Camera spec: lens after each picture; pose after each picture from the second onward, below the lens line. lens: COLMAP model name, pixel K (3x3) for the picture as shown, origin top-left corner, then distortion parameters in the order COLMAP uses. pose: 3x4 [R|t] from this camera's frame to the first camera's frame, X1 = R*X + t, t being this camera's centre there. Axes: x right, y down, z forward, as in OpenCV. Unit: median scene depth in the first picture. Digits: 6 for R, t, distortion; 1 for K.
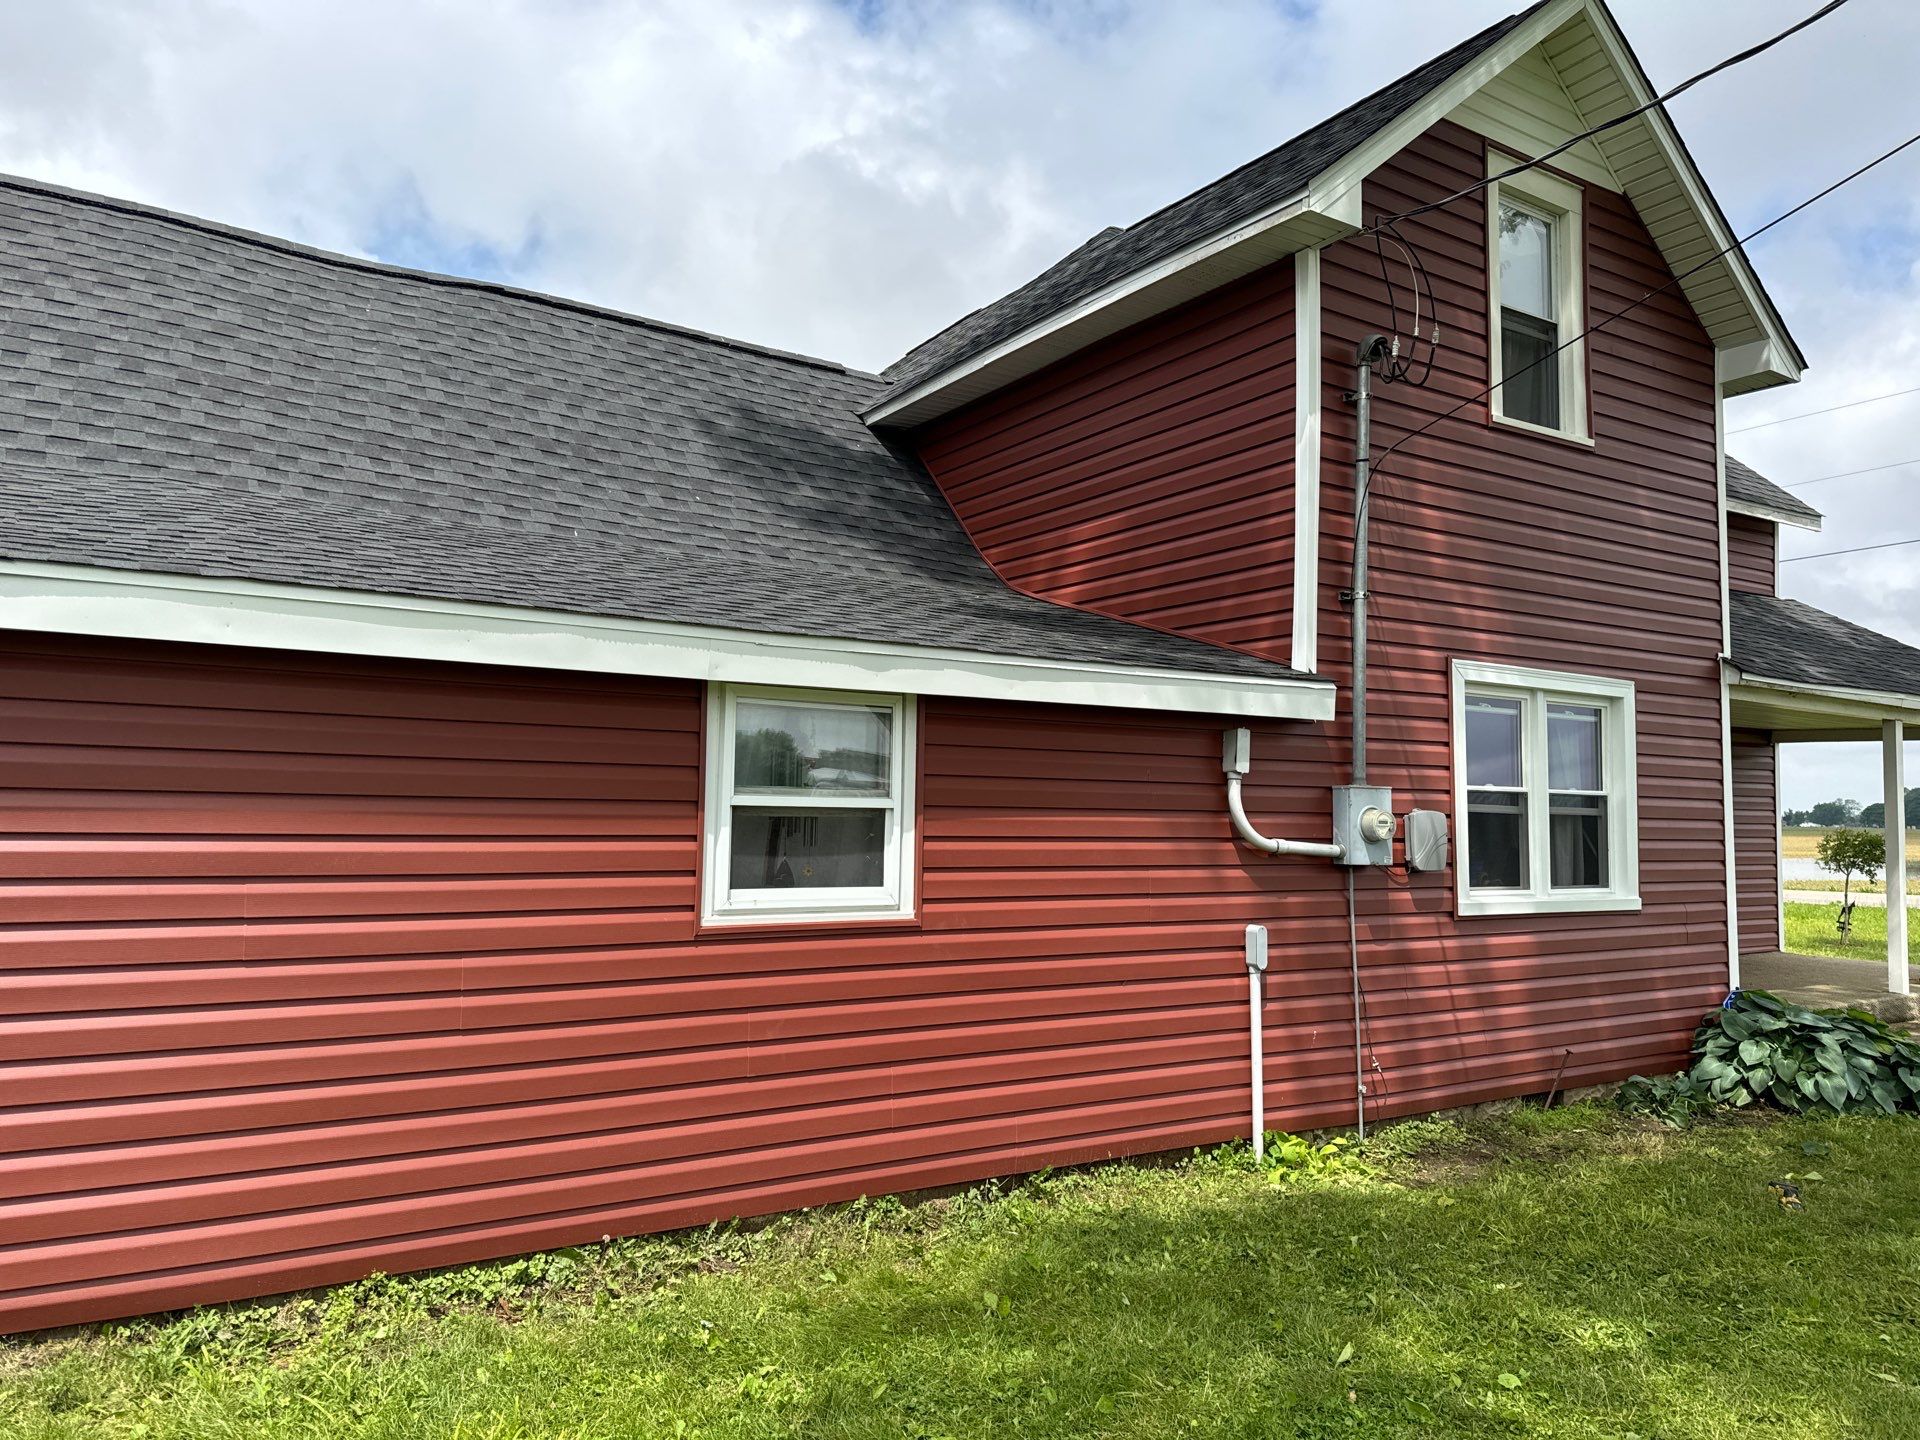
lens RADIAL K [[1331.3, 0, 965.9], [0, 1331.3, 714.6], [0, 0, 1]] dist [0.056302, -0.047552]
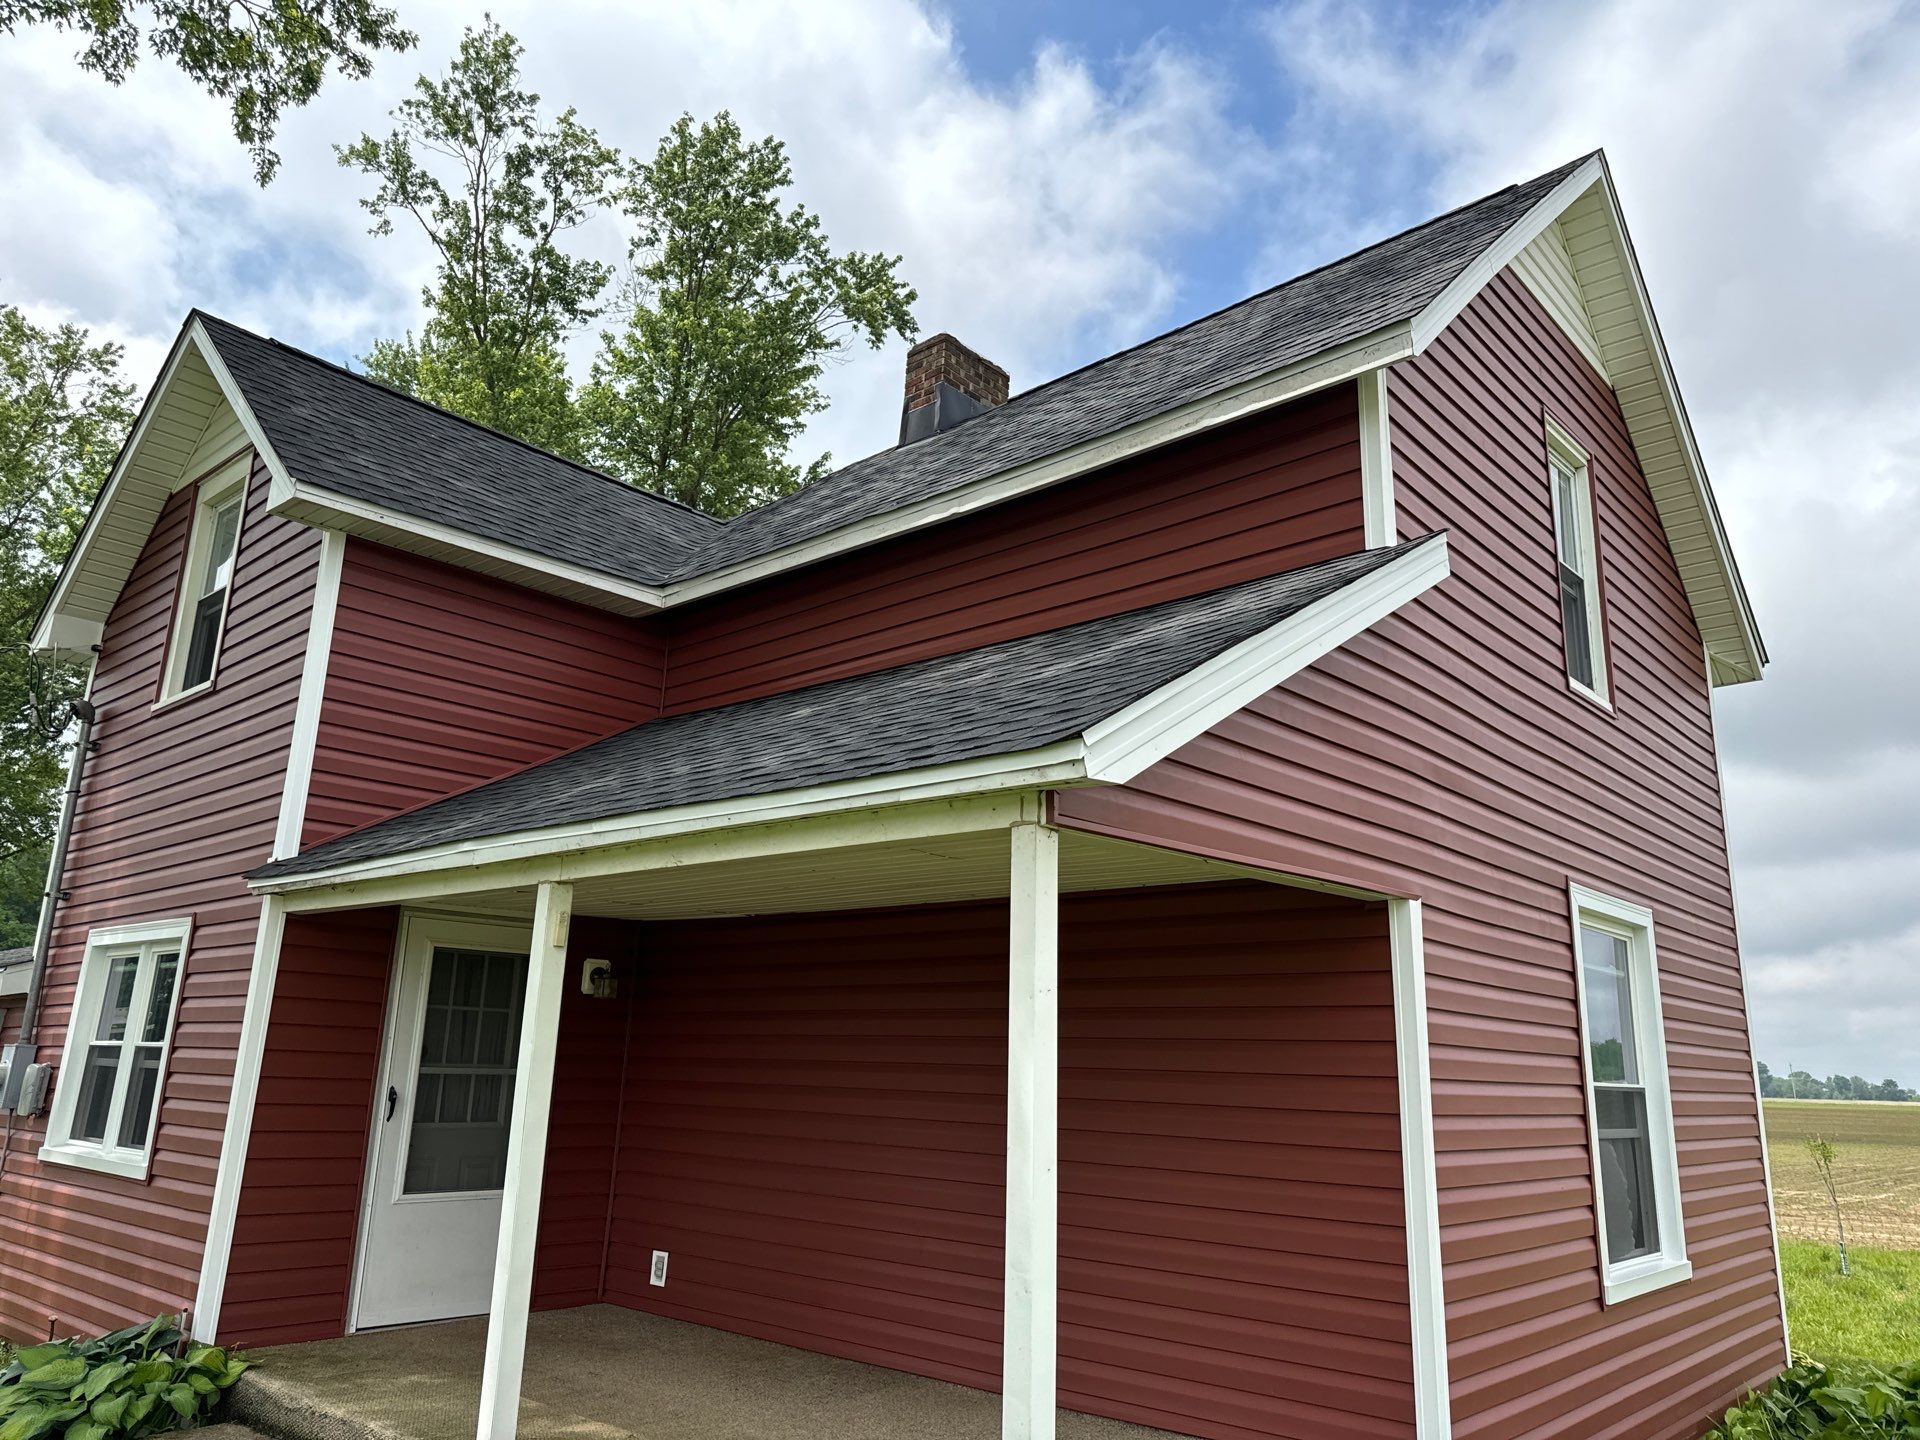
lens RADIAL K [[1331.3, 0, 965.9], [0, 1331.3, 714.6], [0, 0, 1]] dist [0.056302, -0.047552]
pose [[0.281130, -0.257926, -0.924359, 1.646624], [0.046731, 0.965742, -0.255261, 0.109840], [0.958531, 0.028565, 0.283552, 1.342426]]
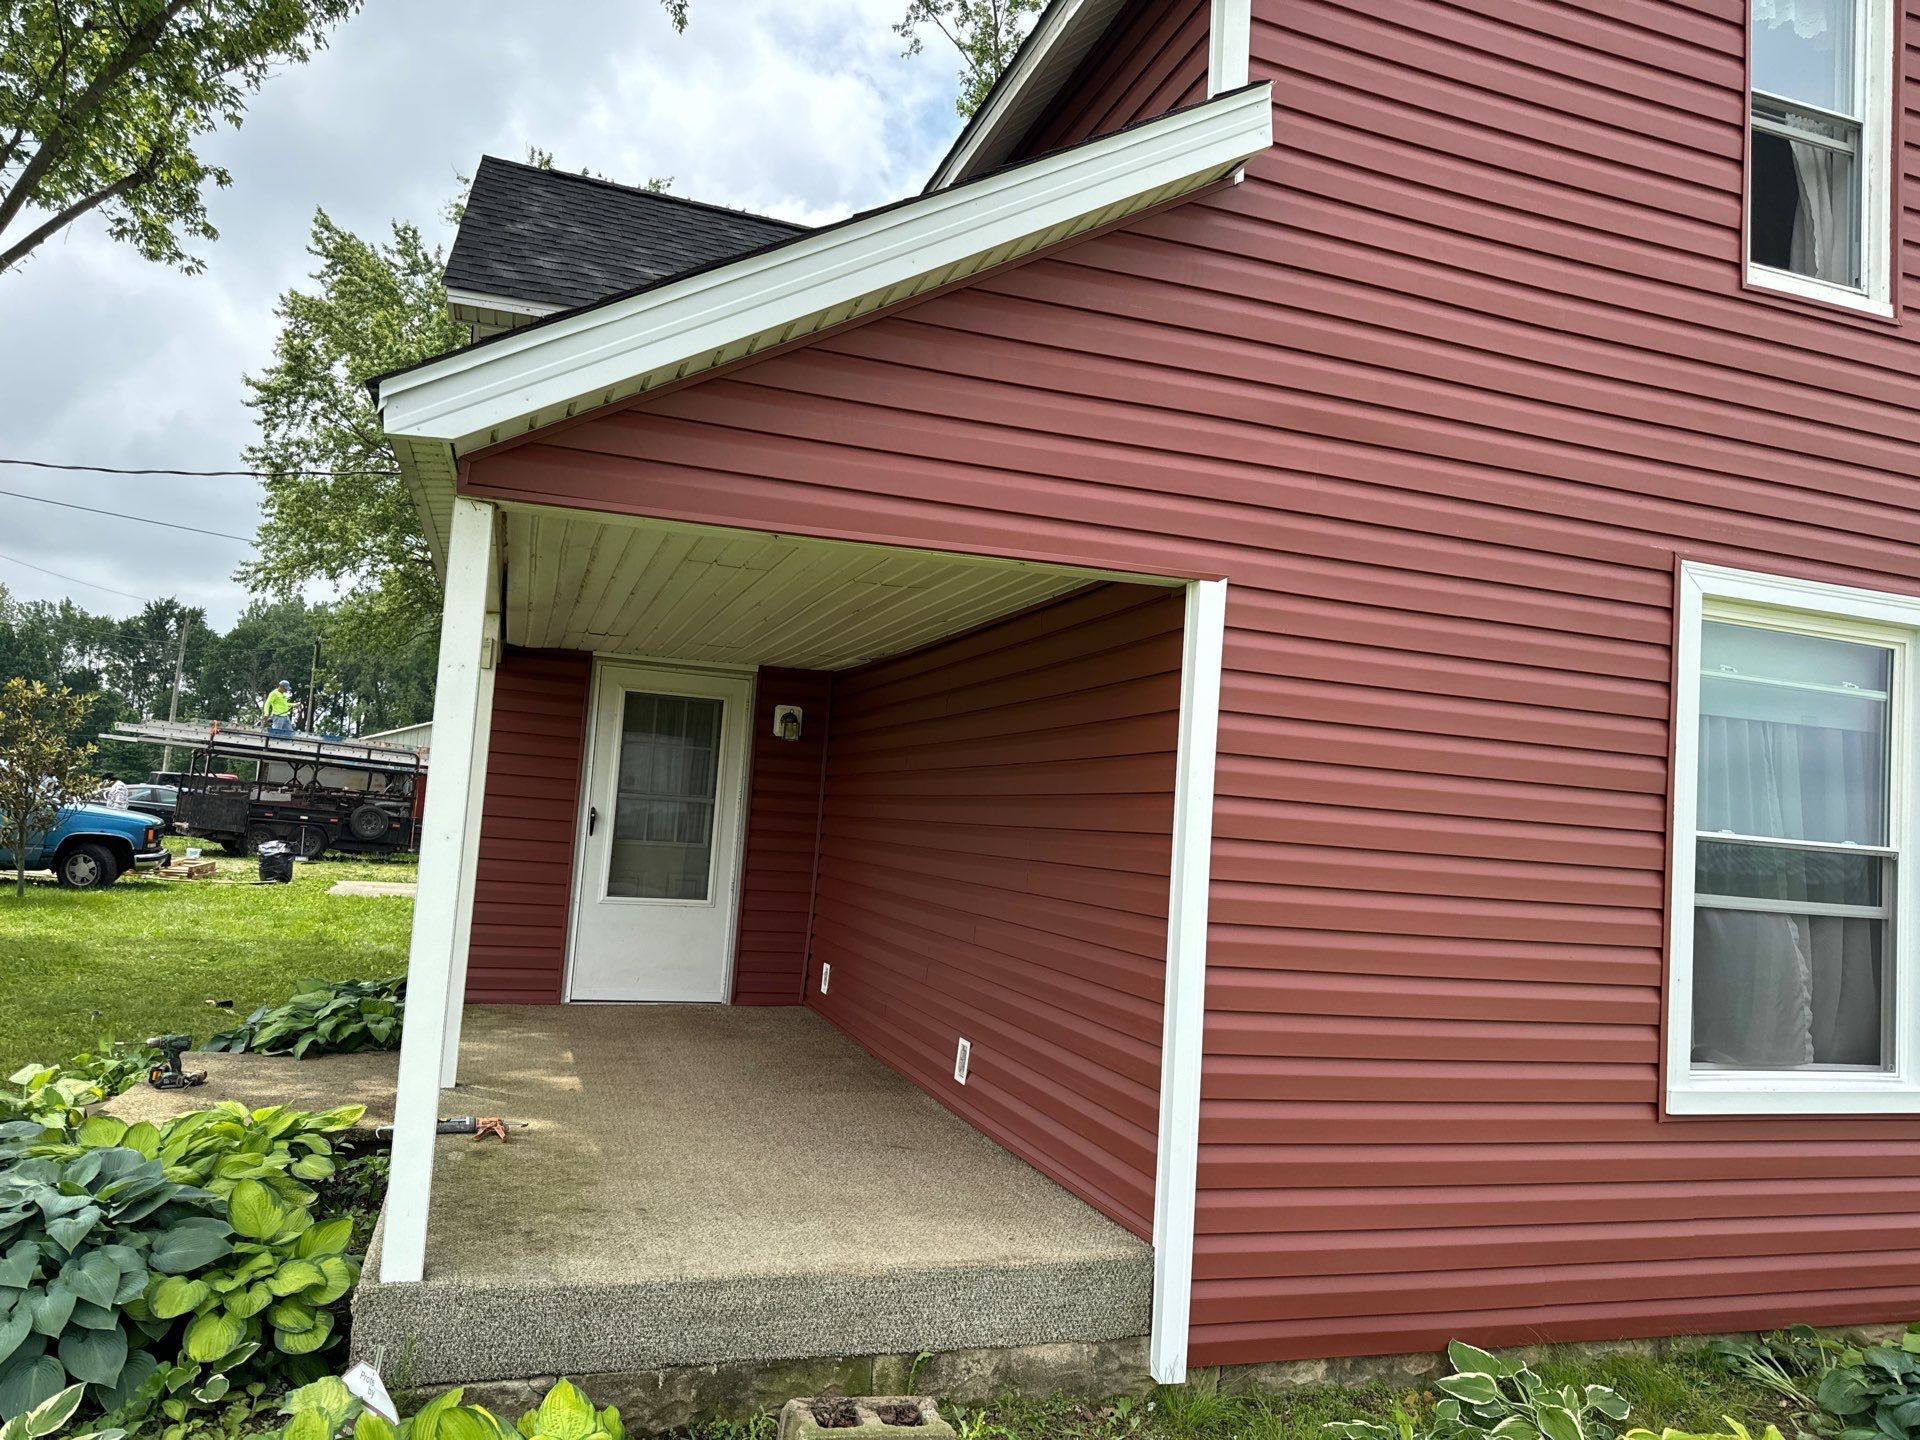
lens RADIAL K [[1331.3, 0, 965.9], [0, 1331.3, 714.6], [0, 0, 1]] dist [0.056302, -0.047552]
pose [[-0.224628, -0.115422, -0.967585, 1.598345], [0.000262, 0.992953, -0.118509, 0.155410], [0.974445, -0.026874, -0.223015, 1.773879]]
